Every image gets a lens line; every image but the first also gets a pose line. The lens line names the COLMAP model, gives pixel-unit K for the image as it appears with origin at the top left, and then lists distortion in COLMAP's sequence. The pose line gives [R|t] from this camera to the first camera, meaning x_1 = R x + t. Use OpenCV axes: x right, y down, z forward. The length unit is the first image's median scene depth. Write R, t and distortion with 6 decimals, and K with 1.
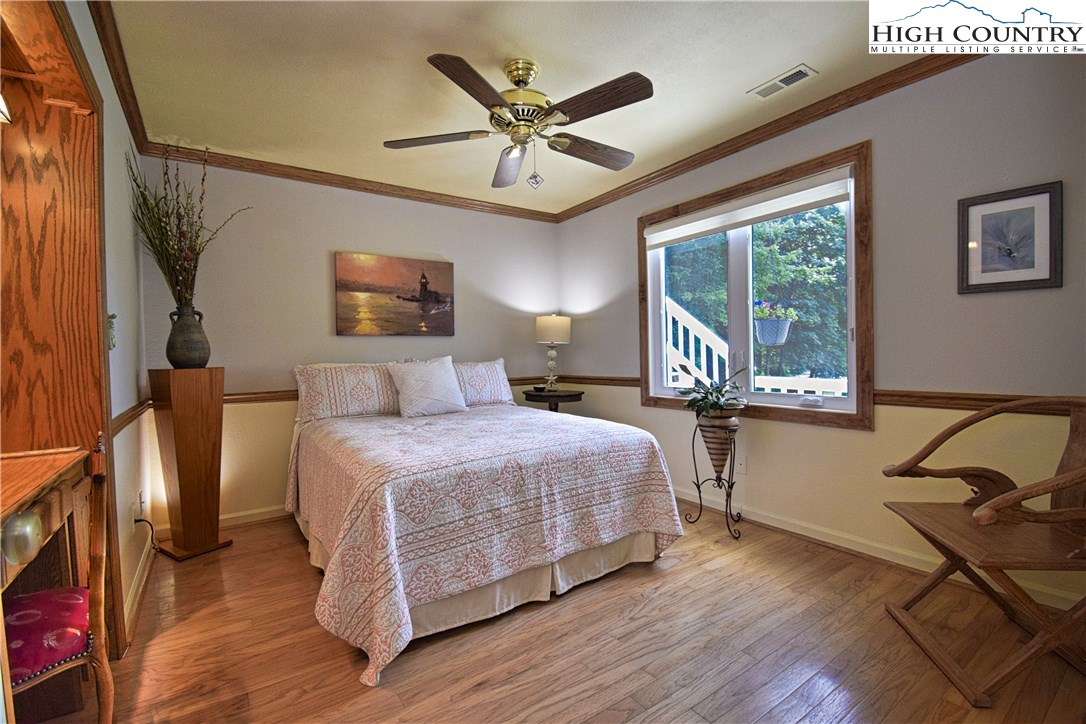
lens RADIAL K [[485.9, 0, 556.3], [0, 485.9, 362.4], [0, 0, 1]] dist [0.021851, -0.026388]
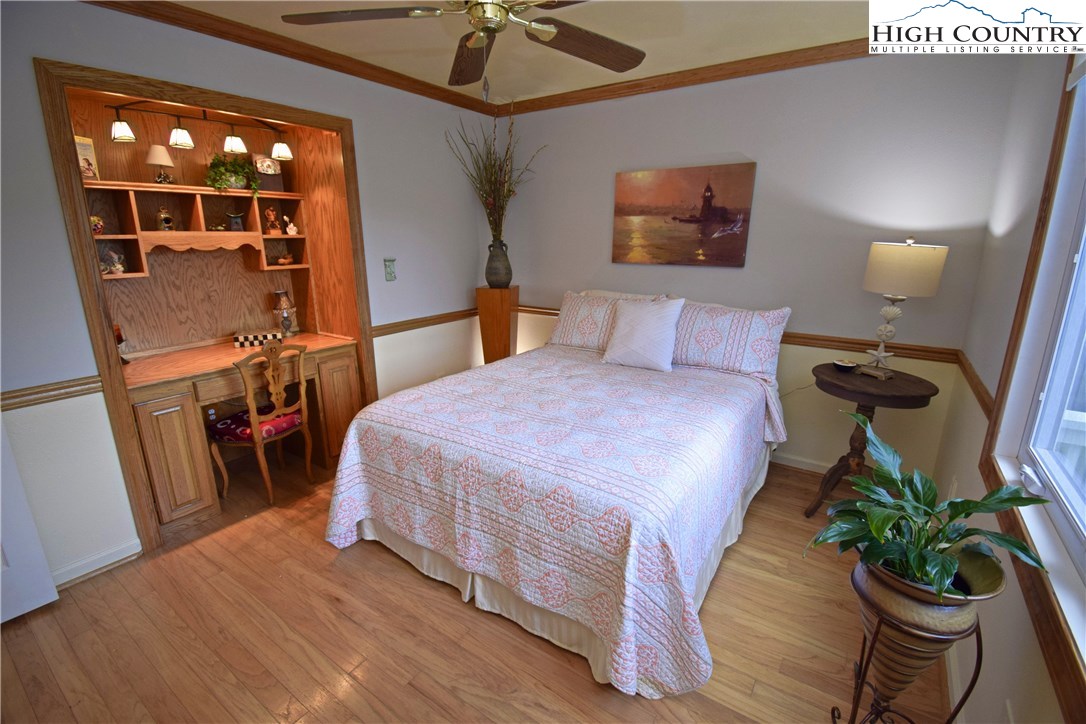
lens RADIAL K [[485.9, 0, 556.3], [0, 485.9, 362.4], [0, 0, 1]] dist [0.021851, -0.026388]
pose [[0.340208, 0.264025, -0.902524, 0.462305], [-0.027982, 0.962192, 0.270933, -0.124409], [0.939934, -0.066919, 0.334733, 0.538903]]
